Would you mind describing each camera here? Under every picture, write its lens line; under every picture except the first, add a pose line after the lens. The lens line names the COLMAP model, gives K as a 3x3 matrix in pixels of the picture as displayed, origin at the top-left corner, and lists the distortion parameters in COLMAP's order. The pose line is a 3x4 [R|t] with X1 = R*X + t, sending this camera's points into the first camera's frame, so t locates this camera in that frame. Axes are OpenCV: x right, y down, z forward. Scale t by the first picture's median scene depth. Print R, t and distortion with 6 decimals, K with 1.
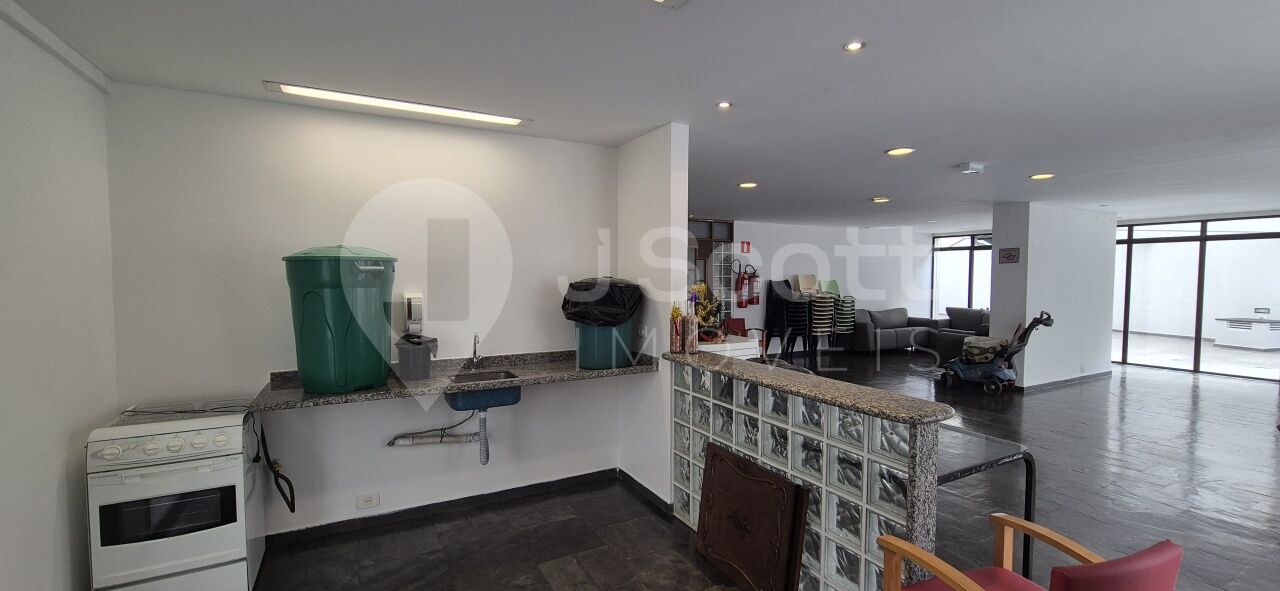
lens RADIAL K [[530.6, 0, 650.7], [0, 530.6, 306.0], [0, 0, 1]] dist [-0.002676, 0.001233]
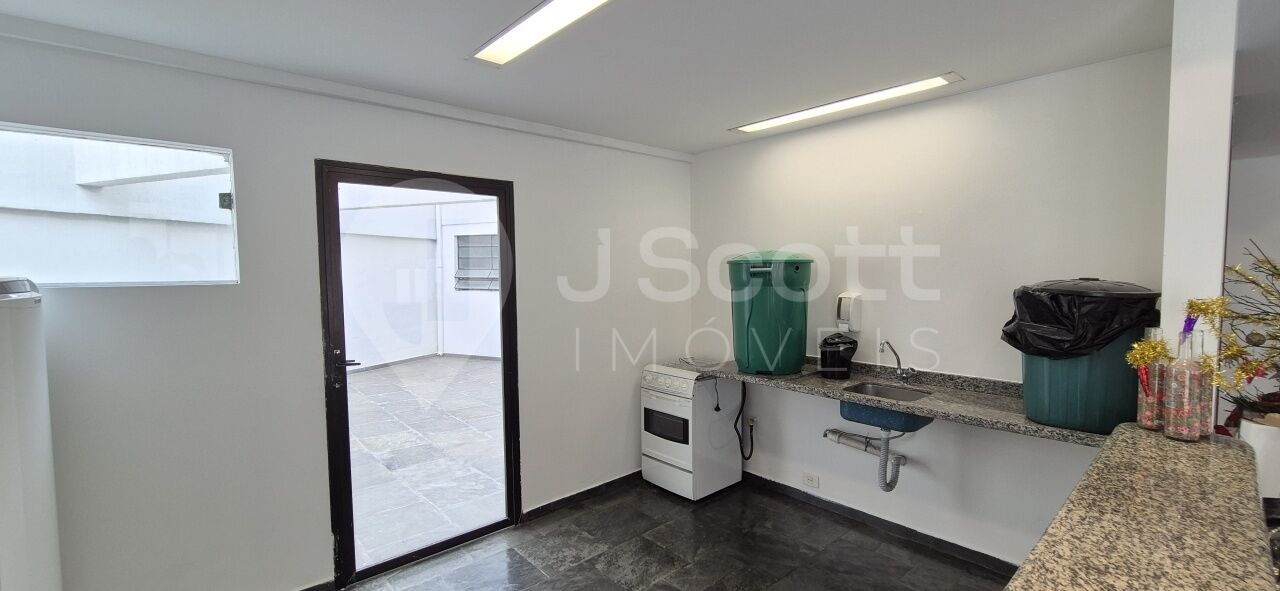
lens RADIAL K [[530.6, 0, 643.8], [0, 530.6, 306.1], [0, 0, 1]] dist [-0.002676, 0.001233]
pose [[0.209582, 0.059047, -0.976007, 0.455597], [-0.049636, 0.997531, 0.049691, -0.030092], [0.976530, 0.038031, 0.211996, 0.425078]]
